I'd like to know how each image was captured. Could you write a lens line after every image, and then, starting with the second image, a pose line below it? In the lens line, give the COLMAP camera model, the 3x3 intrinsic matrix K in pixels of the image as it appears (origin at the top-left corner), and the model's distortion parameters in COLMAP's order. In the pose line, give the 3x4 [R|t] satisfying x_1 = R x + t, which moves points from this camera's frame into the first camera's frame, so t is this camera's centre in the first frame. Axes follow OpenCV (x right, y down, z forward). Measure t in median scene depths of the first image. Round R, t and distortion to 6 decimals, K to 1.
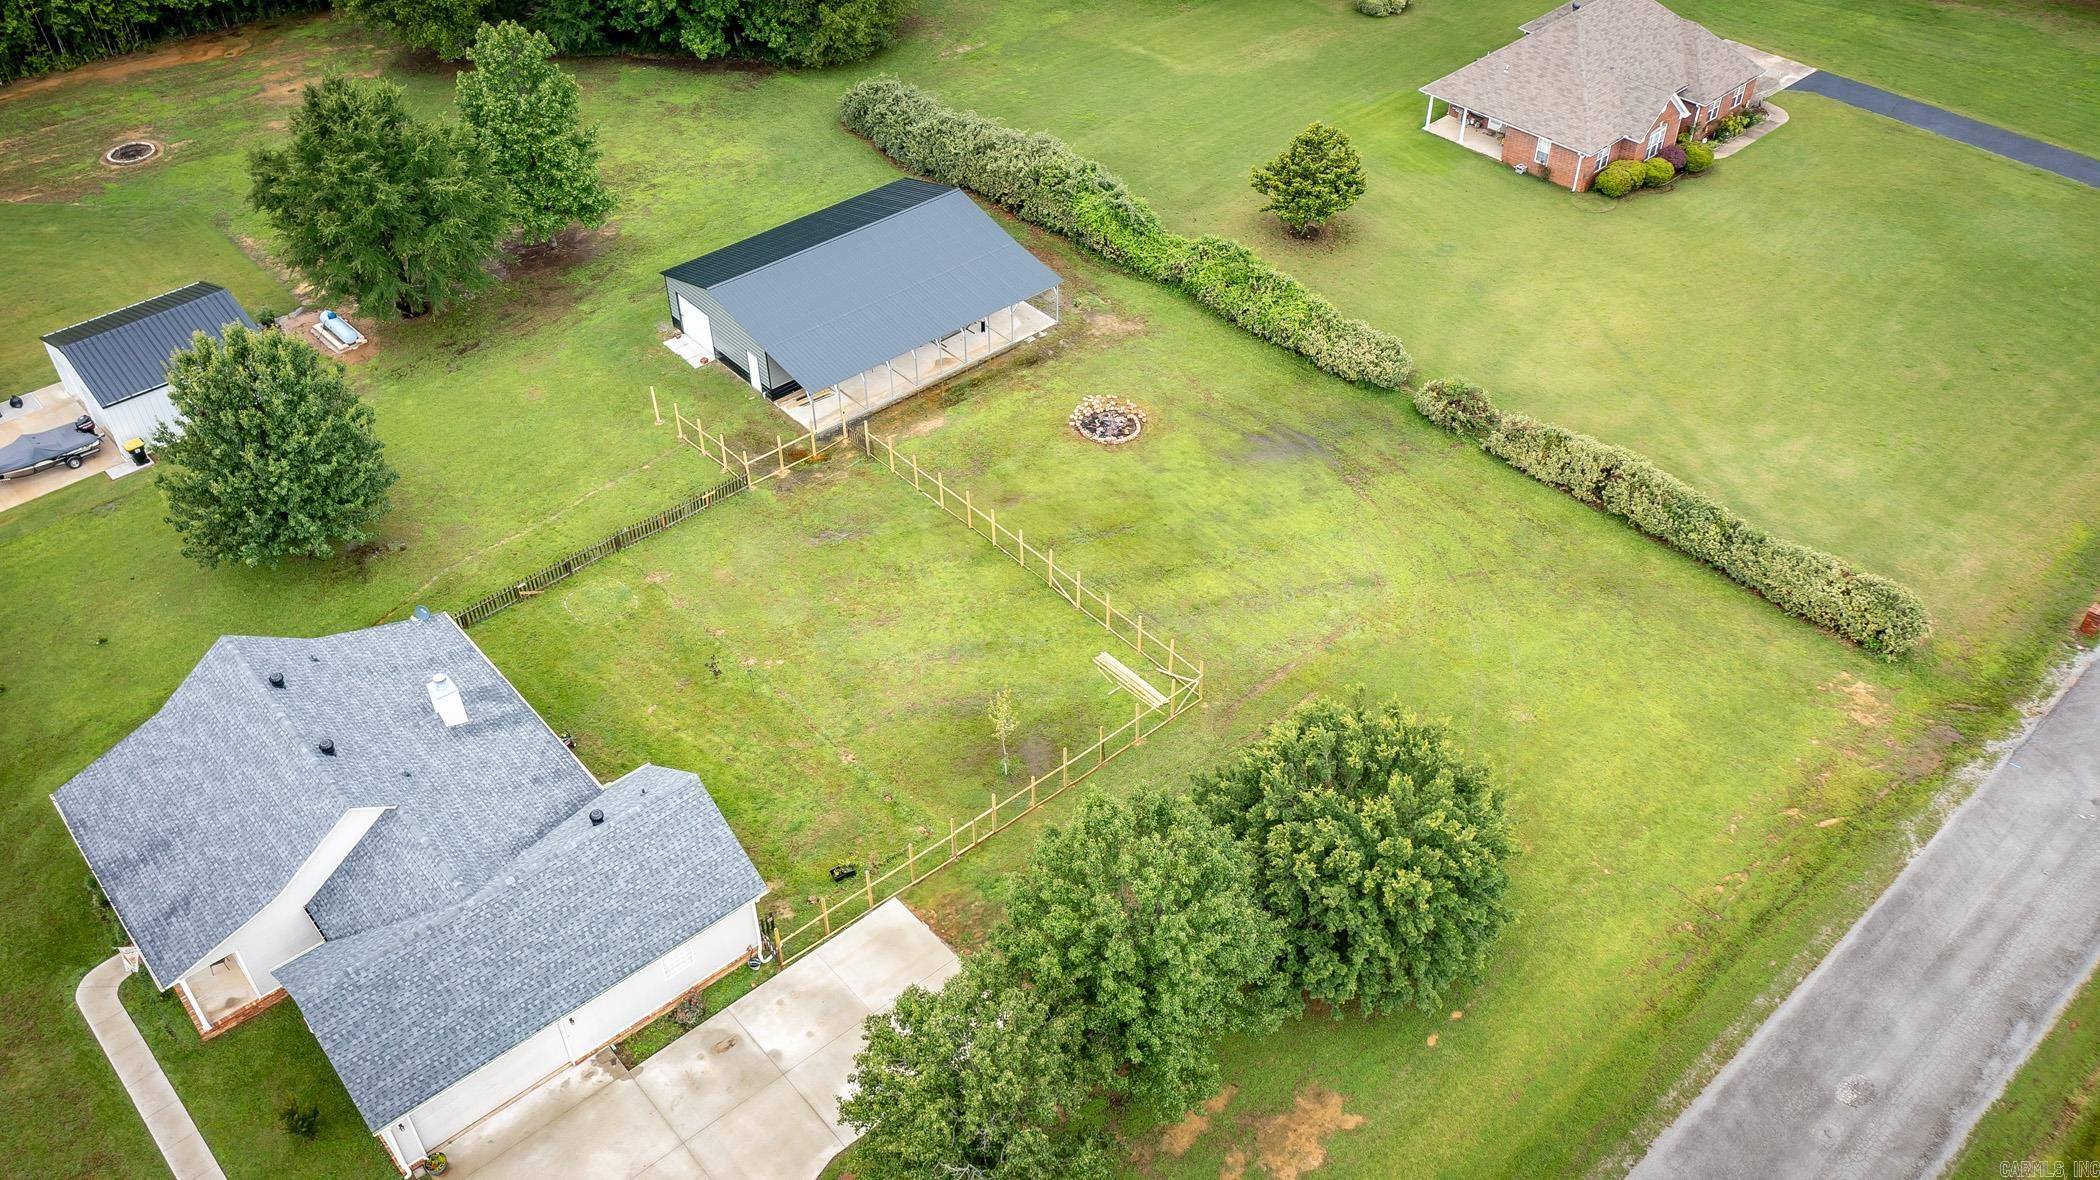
lens RADIAL K [[1689.8, 0, 1060.2], [0, 1689.8, 581.0], [0, 0, 1]] dist [0.010903, 0.019881]
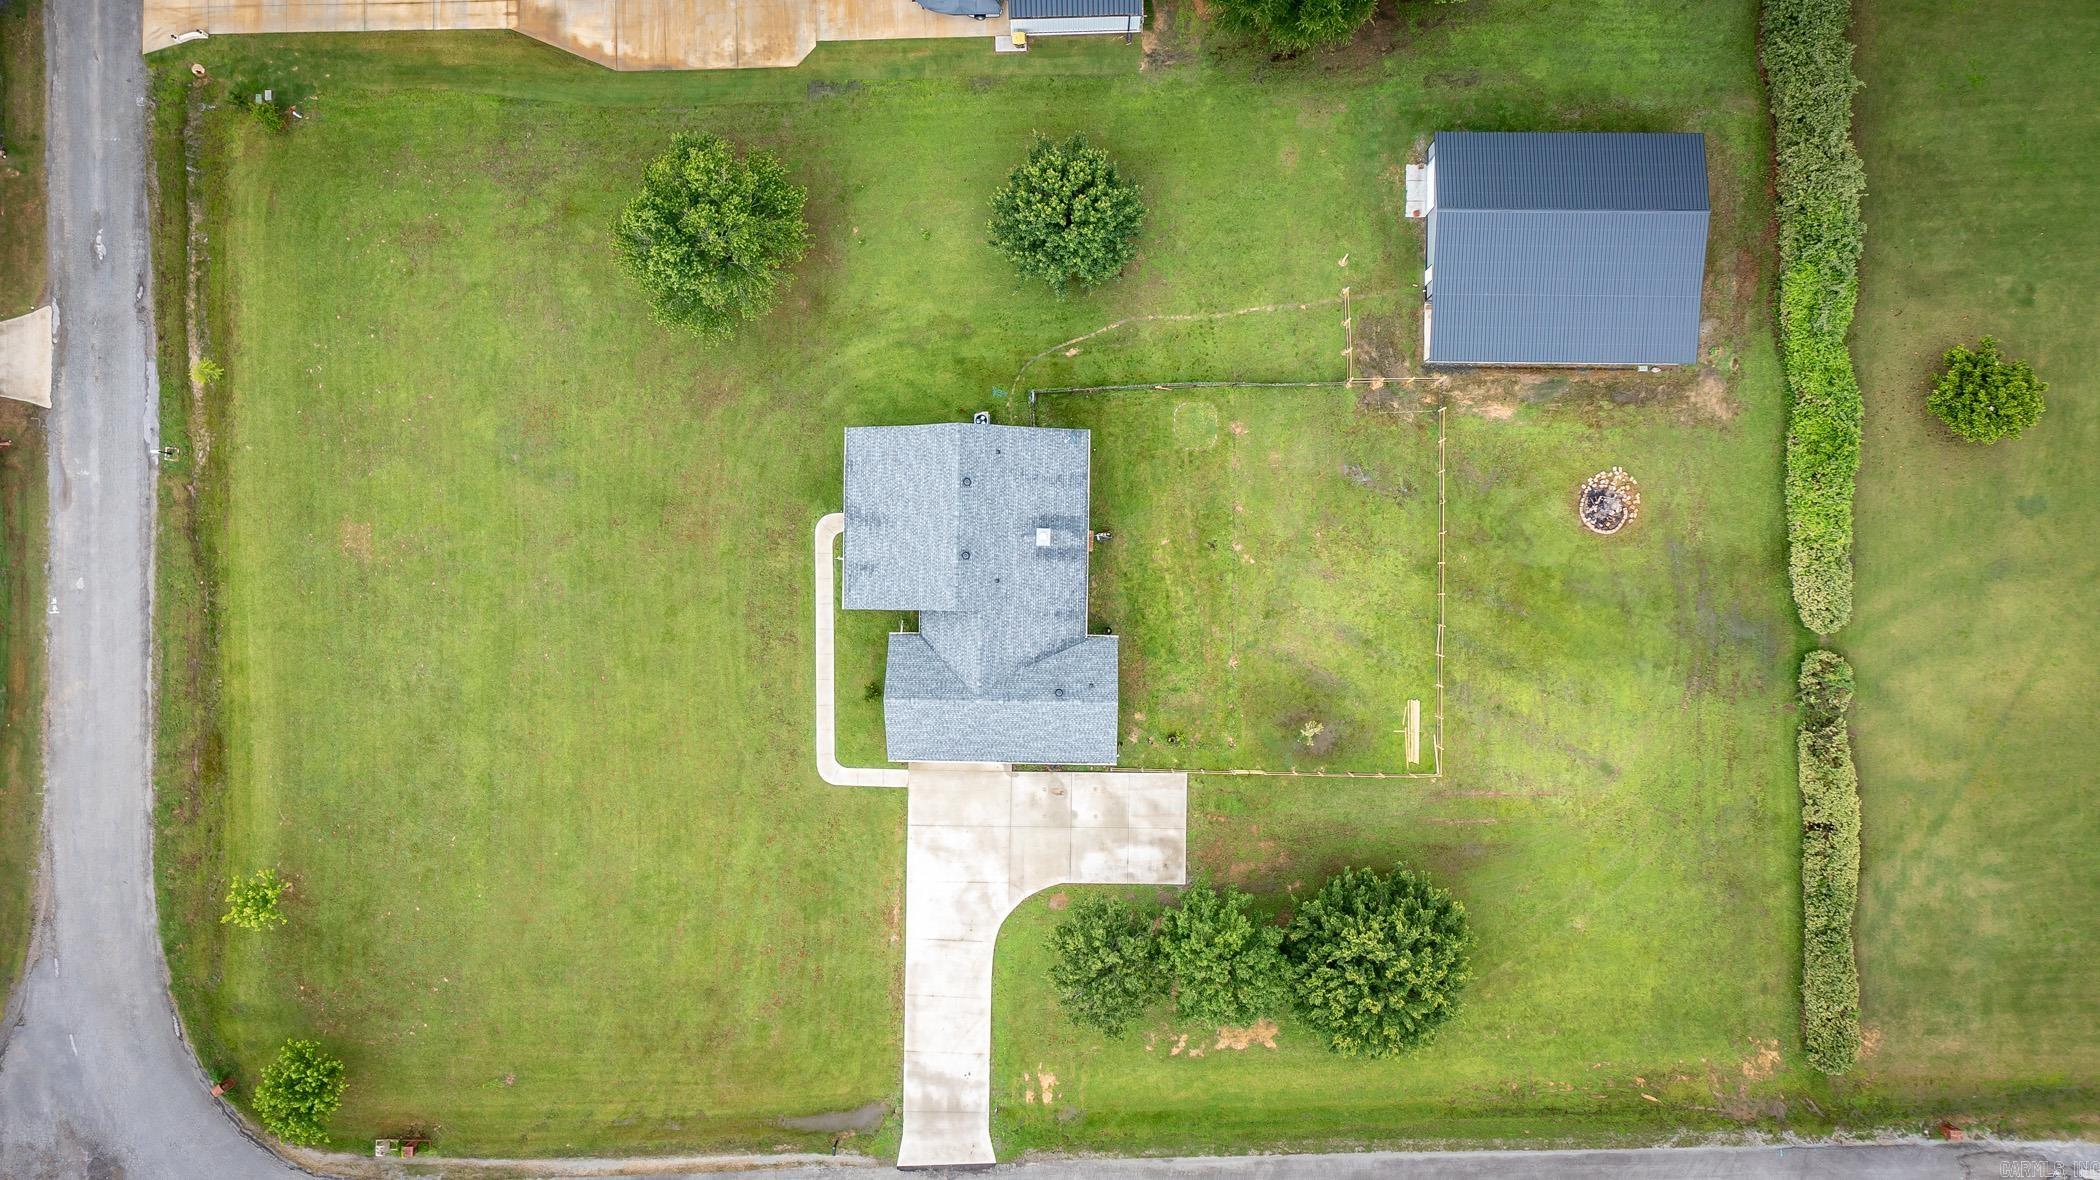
lens RADIAL K [[1720.7, 0, 1050.0], [0, 1720.7, 590.0], [0, 0, 1]] dist [0.007360, 0.013859]
pose [[0.743987, 0.668003, -0.015998, -0.224291], [-0.419092, 0.485143, 0.767462, -0.903354], [0.520428, -0.564277, 0.640895, -0.076650]]
